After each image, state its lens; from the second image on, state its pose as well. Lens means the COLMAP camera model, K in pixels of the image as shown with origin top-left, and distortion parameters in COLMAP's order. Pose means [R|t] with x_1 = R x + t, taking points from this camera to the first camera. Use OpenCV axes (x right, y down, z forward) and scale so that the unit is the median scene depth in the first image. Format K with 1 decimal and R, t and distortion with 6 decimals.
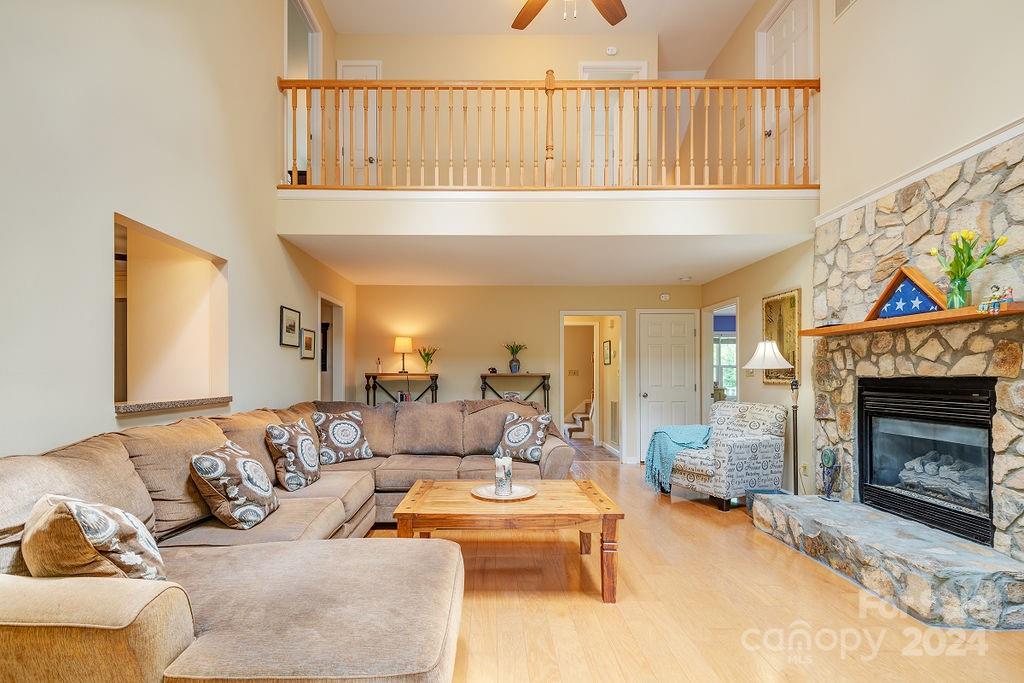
lens RADIAL K [[503.2, 0, 485.8], [0, 503.2, 368.6], [0, 0, 1]] dist [0.019148, -0.015006]
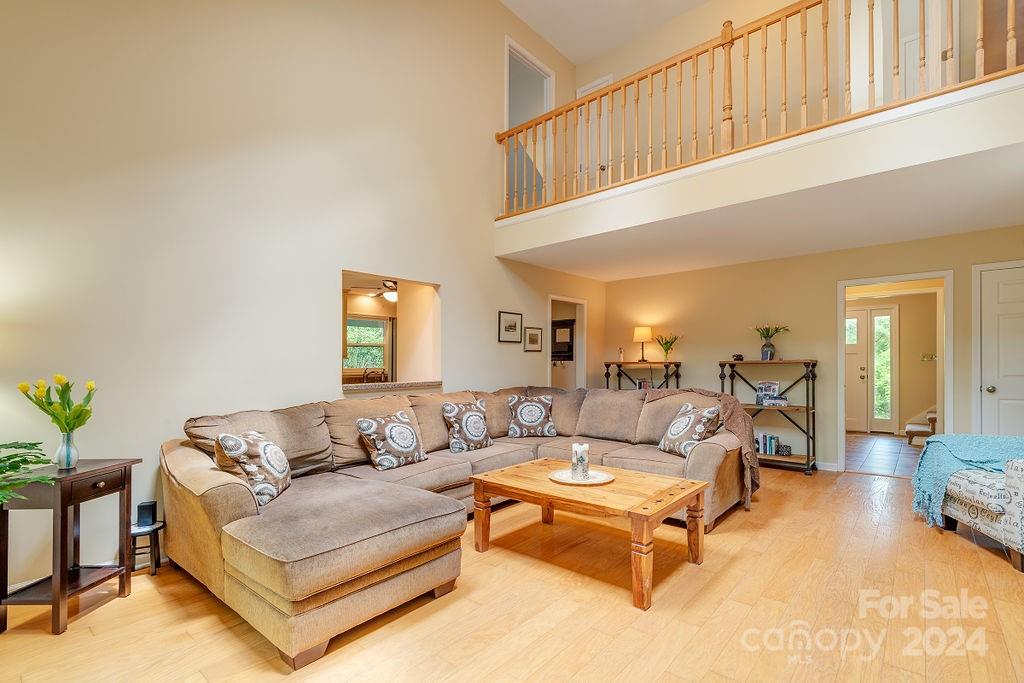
lens RADIAL K [[464.5, 0, 489.5], [0, 464.5, 360.6], [0, 0, 1]] dist [0.001827, -0.000158]
pose [[0.744590, -0.012350, -0.667408, 0.428769], [0.019536, 0.999804, 0.003295, -0.003402], [0.667236, -0.015492, 0.744685, 0.123397]]
